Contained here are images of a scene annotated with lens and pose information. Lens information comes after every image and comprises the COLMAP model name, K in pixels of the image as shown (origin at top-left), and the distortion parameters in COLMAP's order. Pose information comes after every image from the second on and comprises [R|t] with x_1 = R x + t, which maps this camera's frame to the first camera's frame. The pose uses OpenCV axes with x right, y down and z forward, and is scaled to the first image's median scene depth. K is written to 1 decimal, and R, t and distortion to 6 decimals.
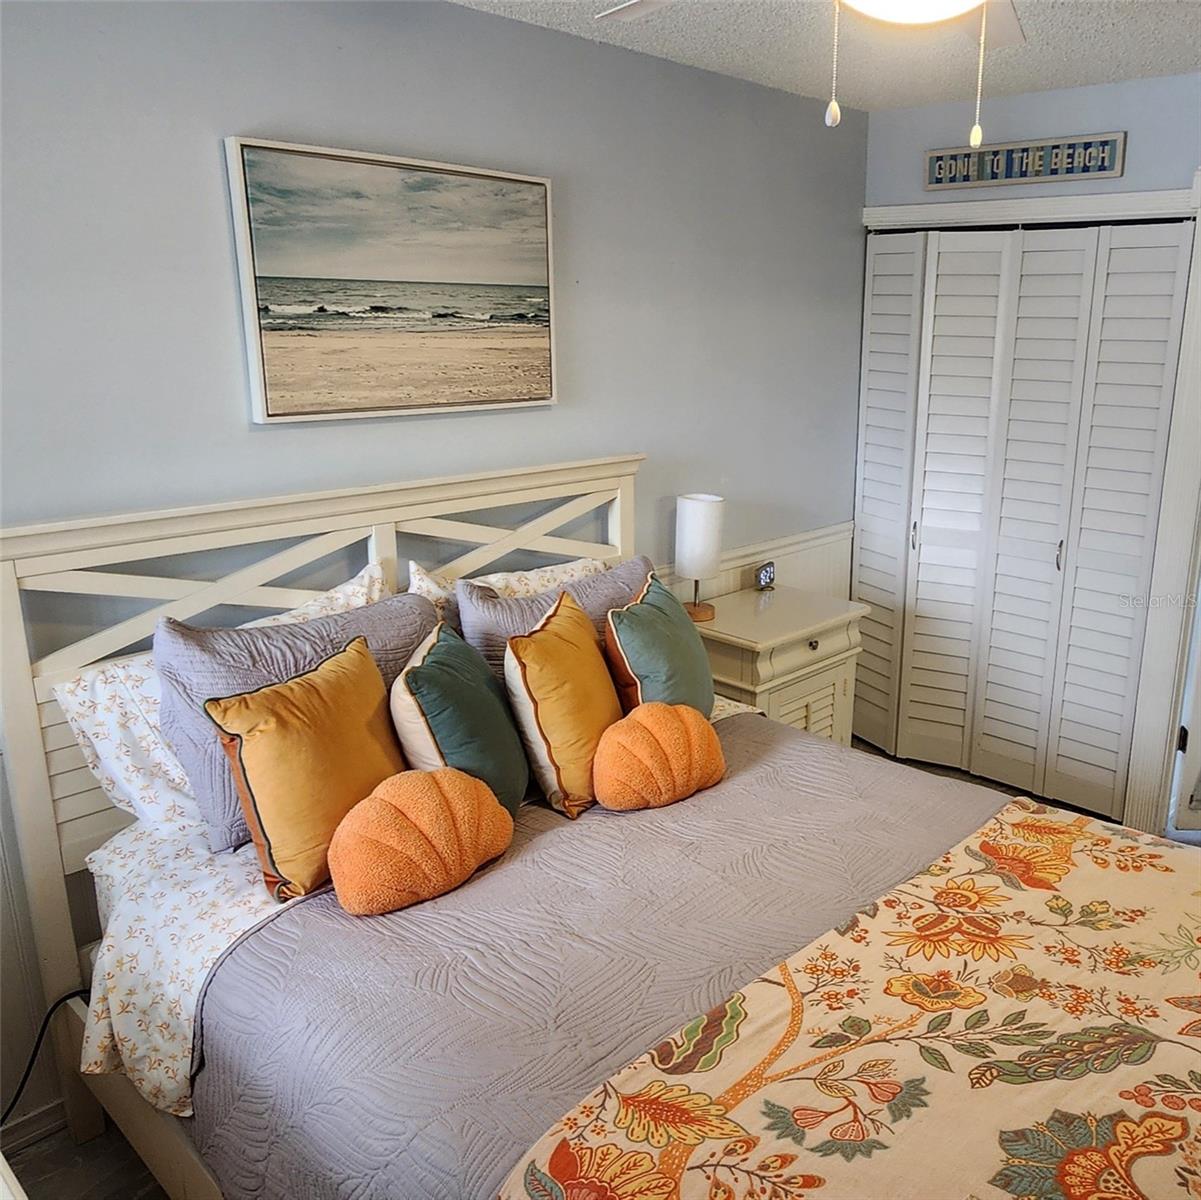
lens RADIAL K [[1060.4, 0, 727.2], [0, 1060.4, 601.4], [0, 0, 1]] dist [0.006416, -0.009497]
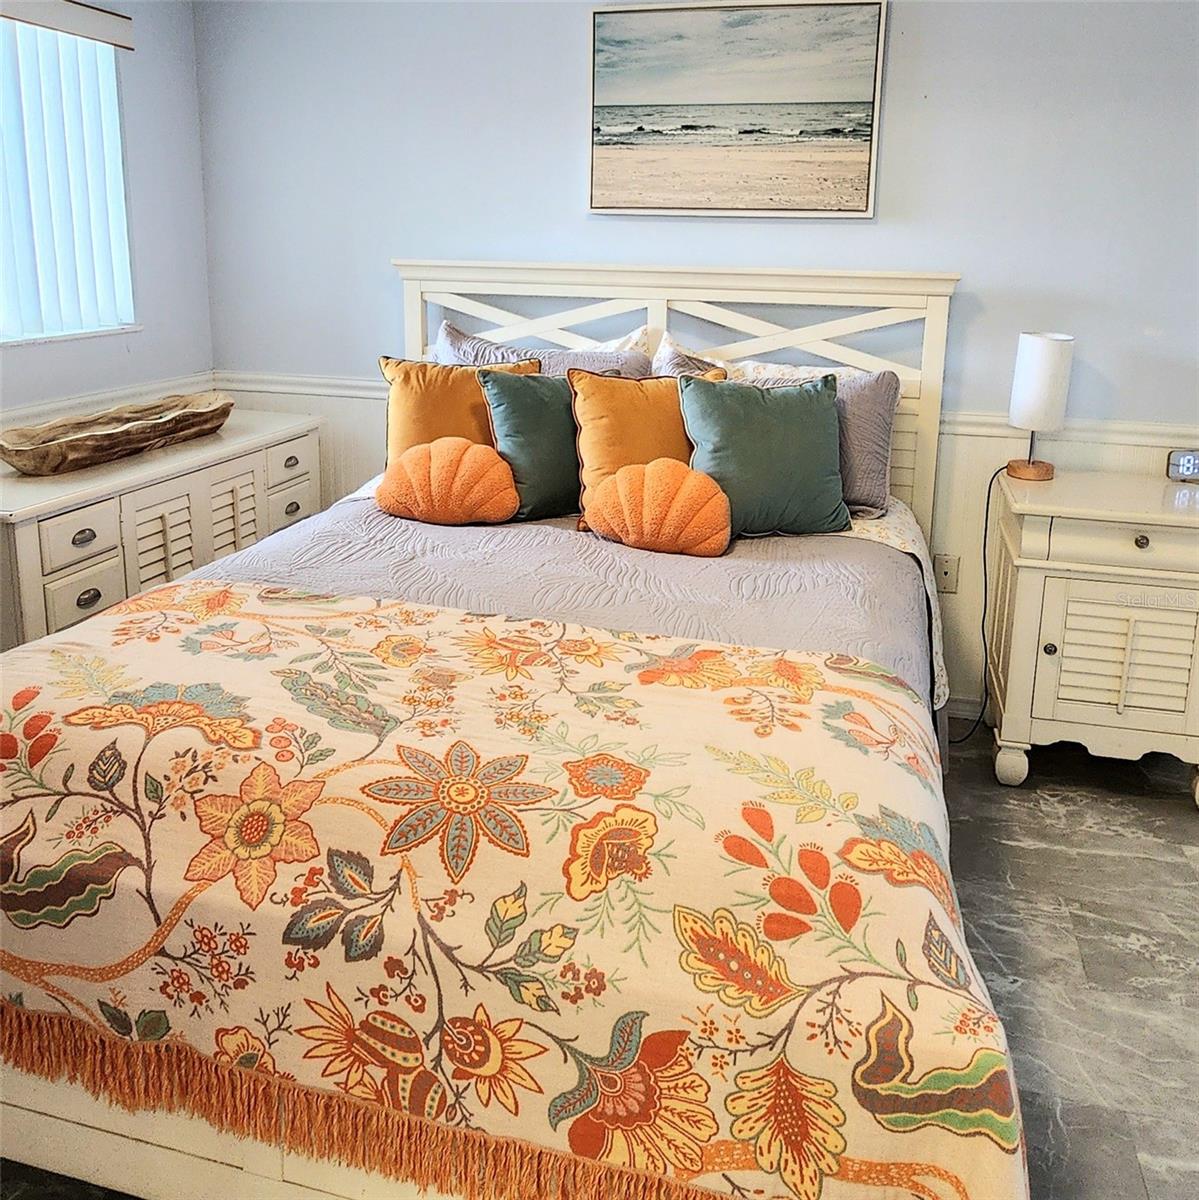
lens RADIAL K [[1059.5, 0, 600.1], [0, 1059.5, 444.1], [0, 0, 1]] dist [0.006416, -0.009497]
pose [[0.439549, 0.171296, -0.881734, 0.777735], [-0.245776, 0.967120, 0.065364, 0.026235], [0.863939, 0.187978, 0.467197, 0.402012]]
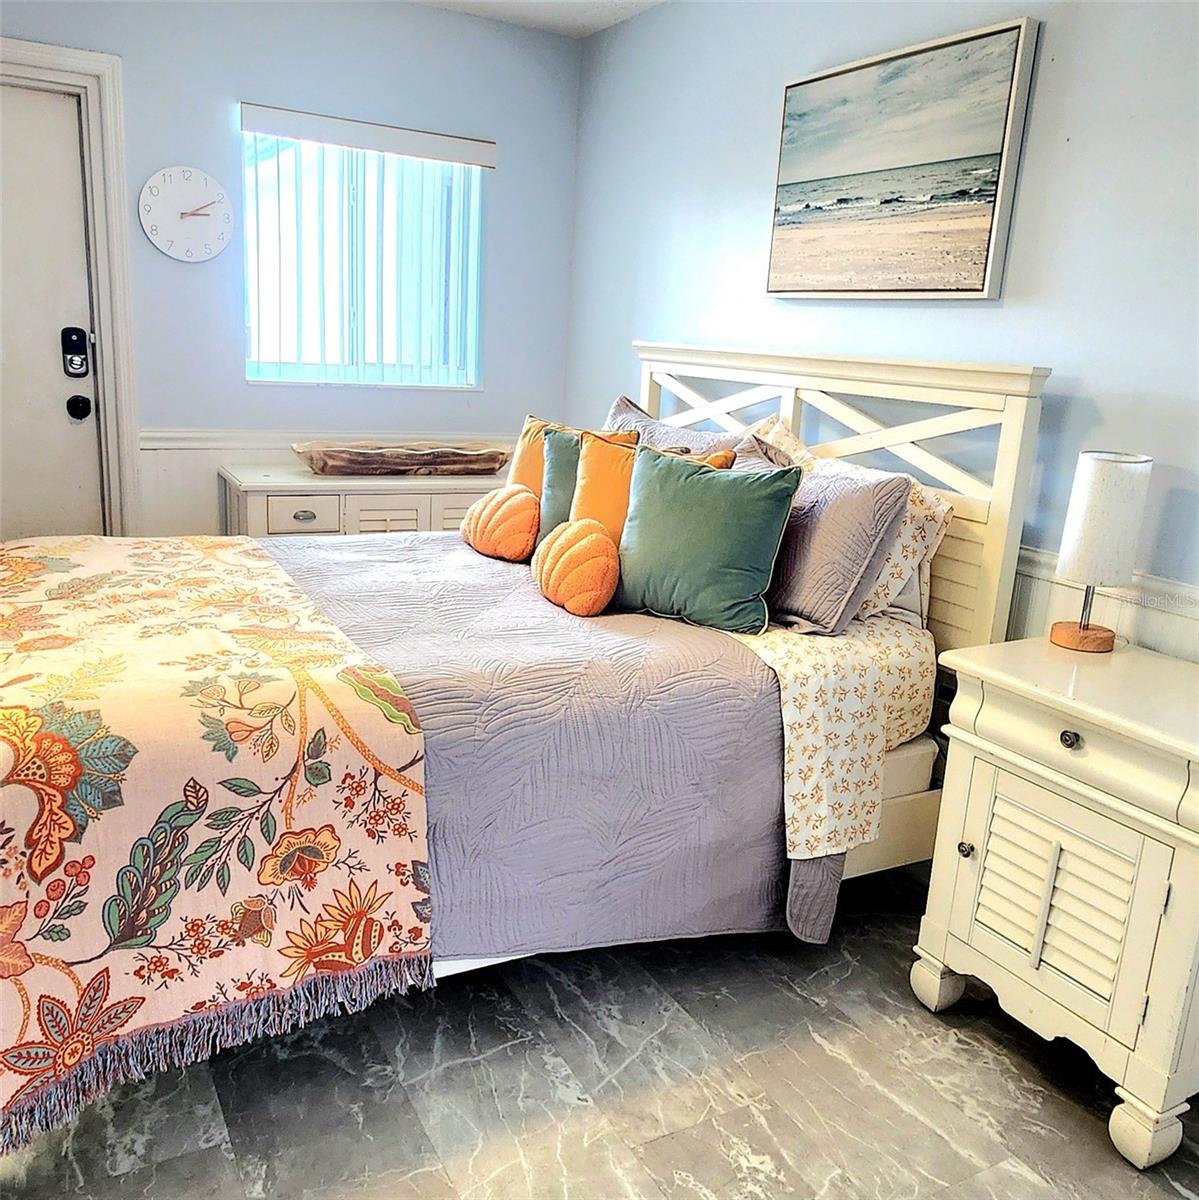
lens RADIAL K [[1056.9, 0, 605.8], [0, 1056.9, 612.7], [0, 0, 1]] dist [0.002980, -0.001497]
pose [[-0.339130, 0.204744, -0.918189, 0.886978], [-0.308261, 0.897956, 0.314087, -0.156772], [0.888801, 0.389558, -0.241409, 1.217835]]
